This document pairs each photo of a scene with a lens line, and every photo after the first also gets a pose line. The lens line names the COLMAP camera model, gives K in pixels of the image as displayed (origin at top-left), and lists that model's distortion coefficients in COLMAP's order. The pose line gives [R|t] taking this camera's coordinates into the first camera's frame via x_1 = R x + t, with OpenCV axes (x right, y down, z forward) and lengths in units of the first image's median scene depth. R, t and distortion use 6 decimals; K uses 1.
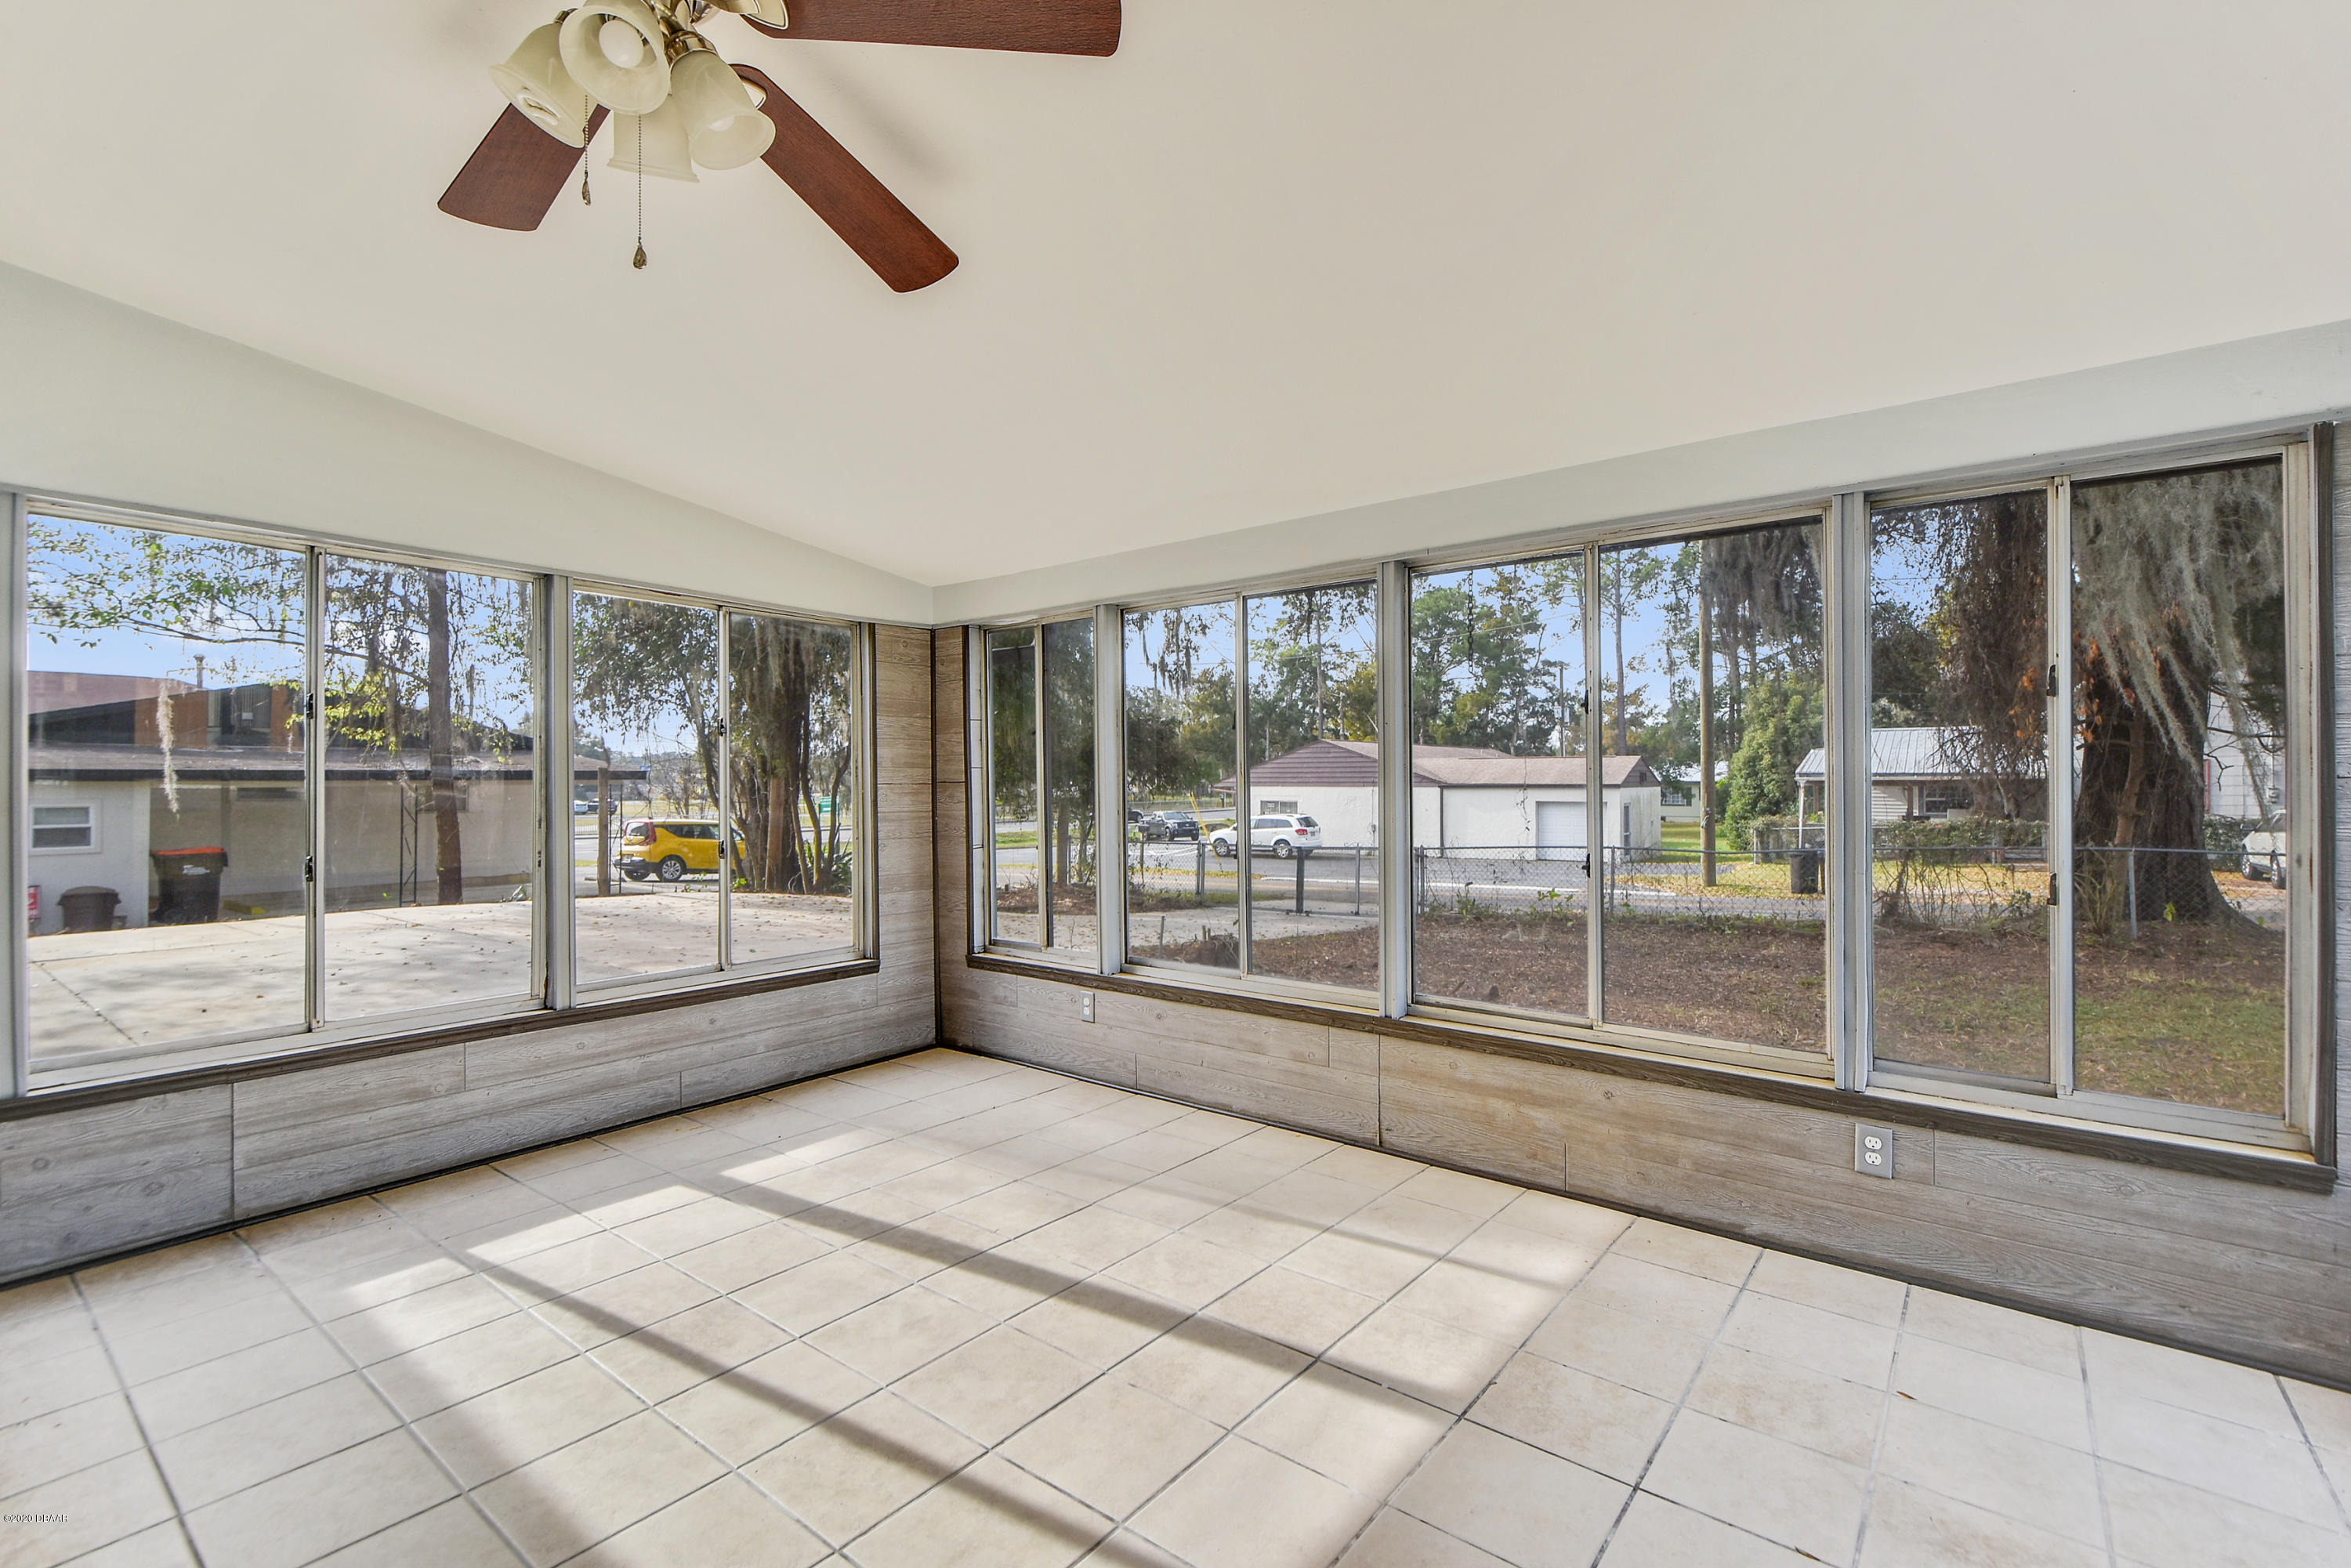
lens RADIAL K [[1039.4, 0, 1176.6], [0, 1039.4, 784.3], [0, 0, 1]] dist [-0.001828, -0.001183]
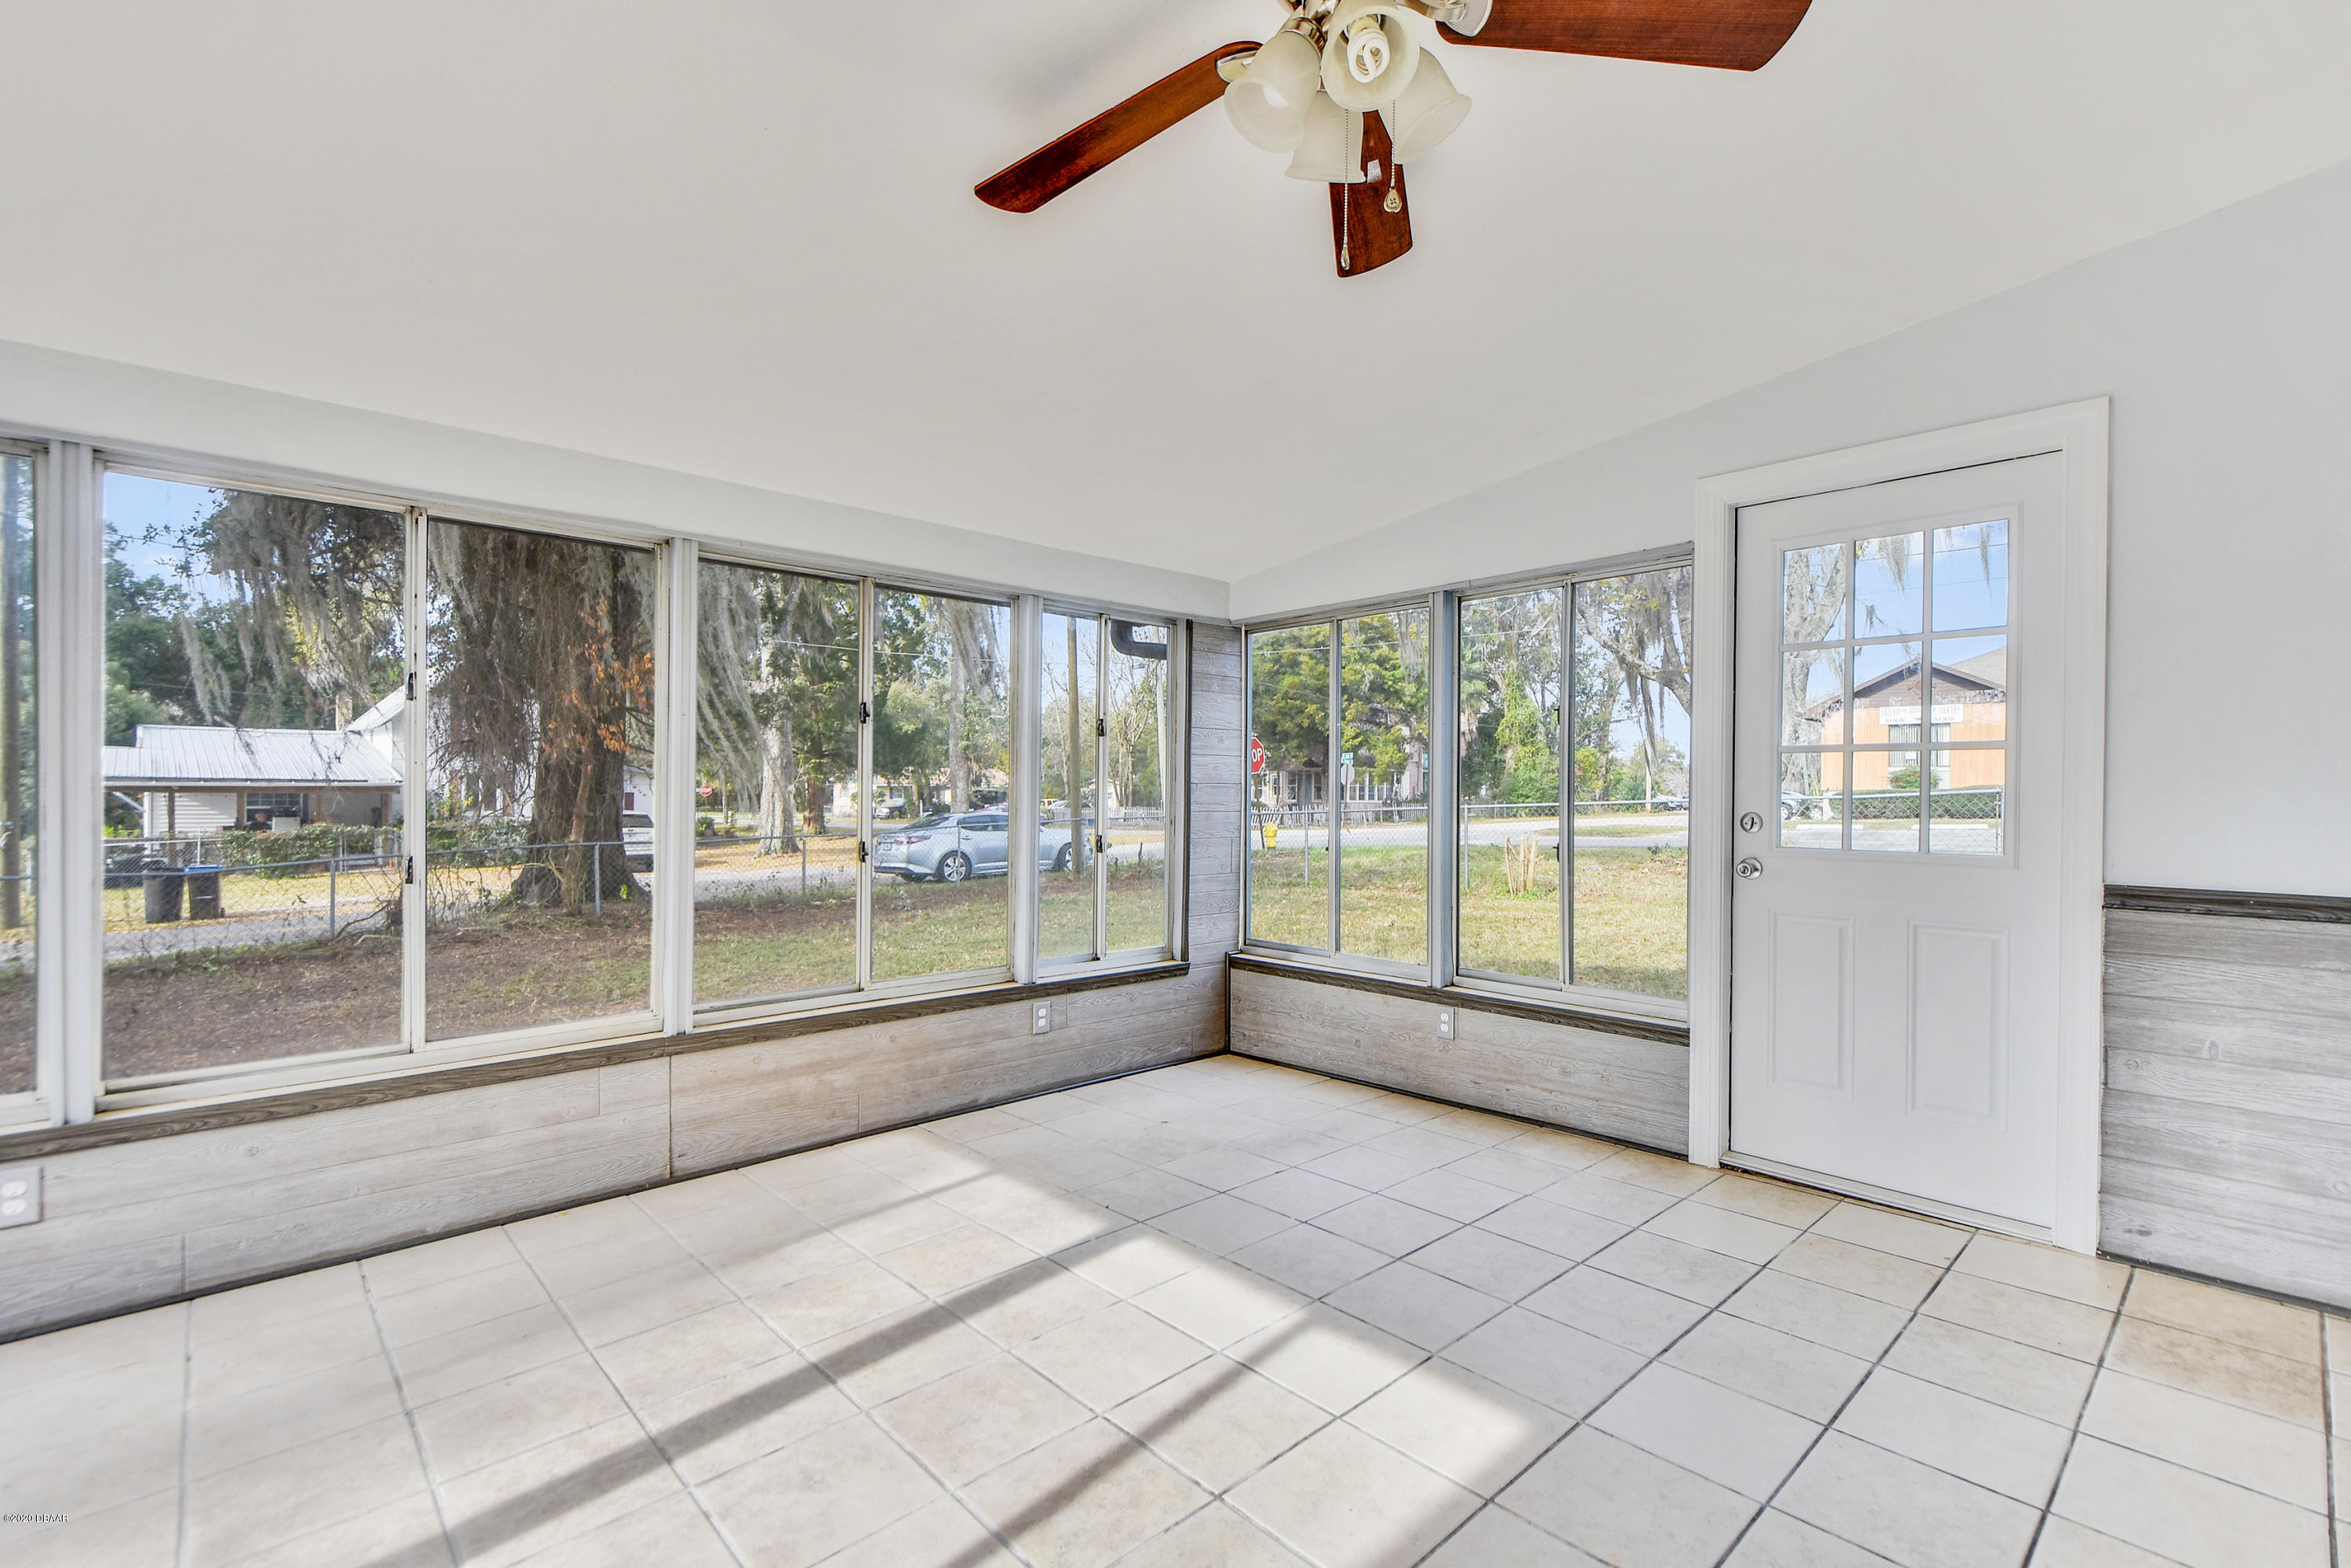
lens RADIAL K [[1039.4, 0, 1176.4], [0, 1039.4, 786.9], [0, 0, 1]] dist [-0.001828, -0.001183]
pose [[0.146181, 0.007073, 0.989233, -0.875496], [-0.001327, 0.999975, -0.006954, 0.010500], [-0.989257, -0.000296, 0.146187, 0.564105]]
